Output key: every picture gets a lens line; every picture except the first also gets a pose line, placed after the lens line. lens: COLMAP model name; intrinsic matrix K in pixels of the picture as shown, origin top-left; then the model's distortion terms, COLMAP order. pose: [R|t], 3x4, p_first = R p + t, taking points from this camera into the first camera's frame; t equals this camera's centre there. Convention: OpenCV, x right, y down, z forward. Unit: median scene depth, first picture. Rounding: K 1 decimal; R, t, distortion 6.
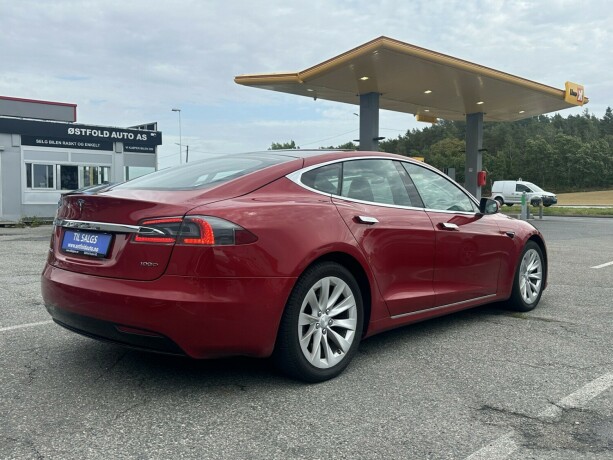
lens RADIAL K [[574.5, 0, 309.6], [0, 574.5, 228.5], [0, 0, 1]] dist [0.057741, -0.103322]
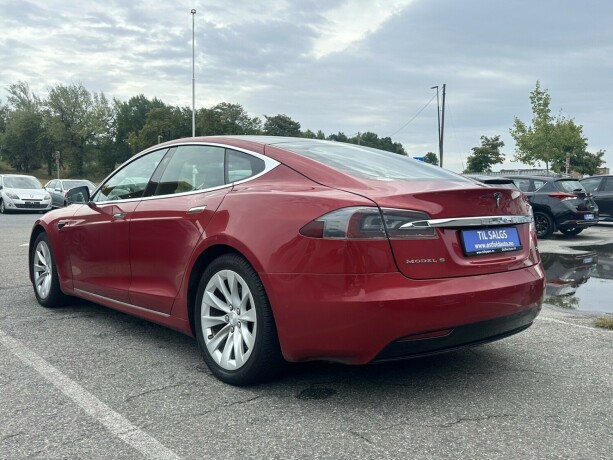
lens RADIAL K [[574.5, 0, 309.6], [0, 574.5, 228.5], [0, 0, 1]] dist [0.057741, -0.103322]
pose [[0.086506, -0.068525, 0.993892, -0.549134], [0.049506, 0.996695, 0.064409, -0.027650], [-0.995021, 0.043632, 0.089613, 0.502220]]
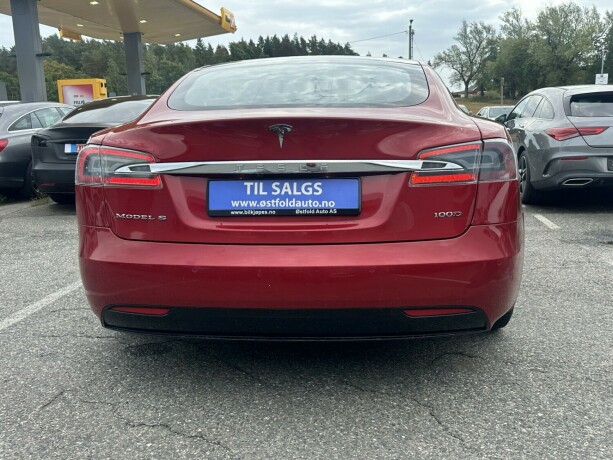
lens RADIAL K [[574.5, 0, 309.6], [0, 574.5, 228.5], [0, 0, 1]] dist [0.057741, -0.103322]
pose [[0.779705, -0.136364, 0.611117, -0.309147], [0.060685, 0.987860, 0.143004, -0.011090], [-0.623199, -0.074415, 0.778515, 0.211718]]
